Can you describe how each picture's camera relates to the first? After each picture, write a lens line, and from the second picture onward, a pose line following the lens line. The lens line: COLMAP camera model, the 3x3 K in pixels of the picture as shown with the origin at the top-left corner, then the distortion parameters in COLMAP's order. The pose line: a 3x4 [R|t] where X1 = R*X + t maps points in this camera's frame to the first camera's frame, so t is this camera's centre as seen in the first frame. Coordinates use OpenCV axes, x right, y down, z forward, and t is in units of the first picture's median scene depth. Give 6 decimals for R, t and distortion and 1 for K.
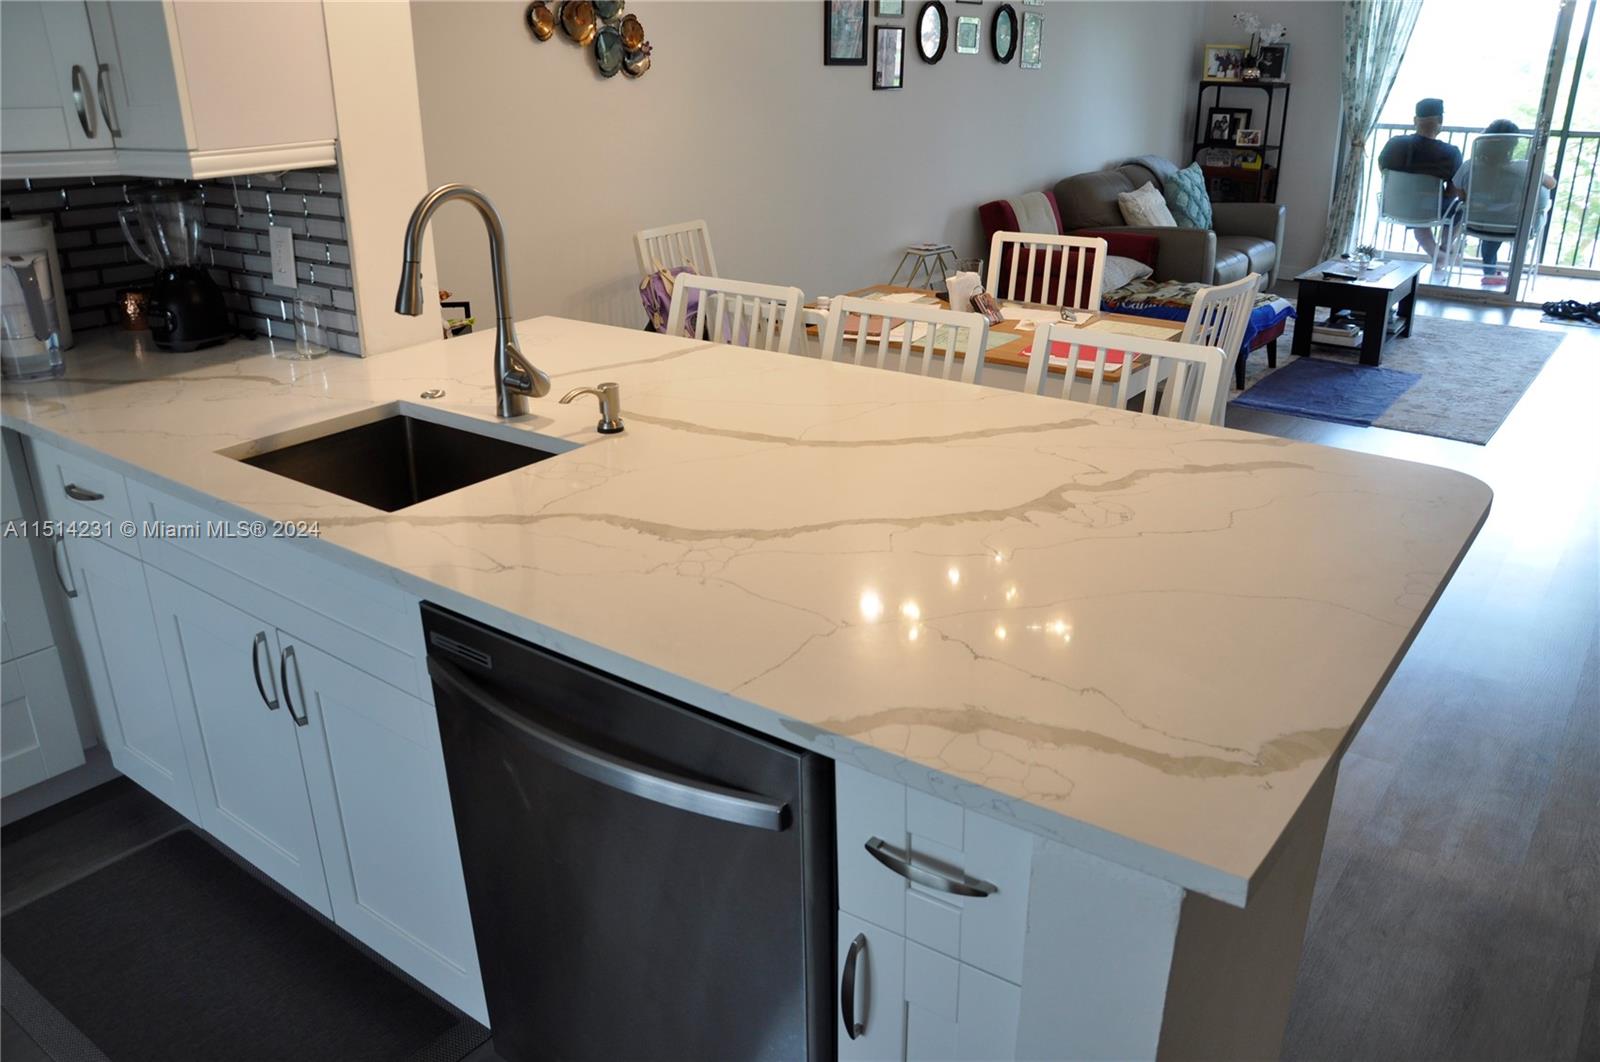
lens RADIAL K [[1254.5, 0, 838.5], [0, 1254.5, 534.9], [0, 0, 1]] dist [-0.157268, 0.136410]
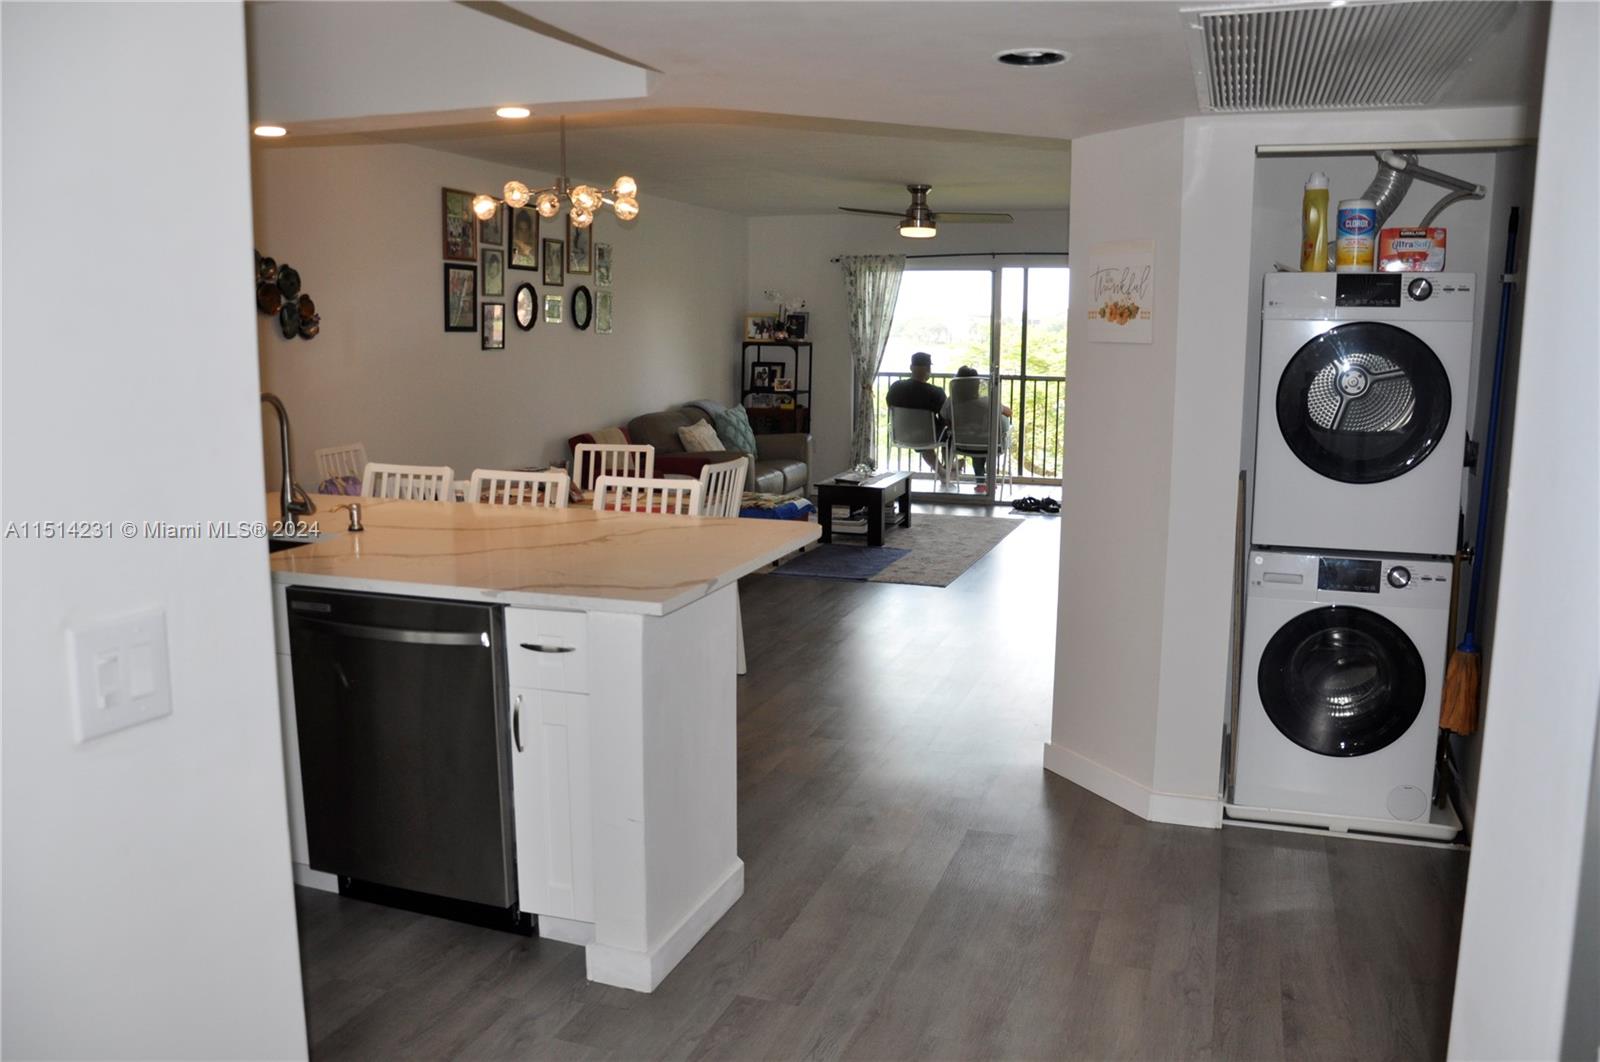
lens RADIAL K [[1254.5, 0, 838.5], [0, 1254.5, 534.9], [0, 0, 1]] dist [-0.157268, 0.136410]
pose [[0.949735, -0.038164, 0.310719, -0.020235], [0.100297, 0.977317, -0.186526, 0.084169], [-0.296553, 0.208315, 0.932020, -0.218672]]
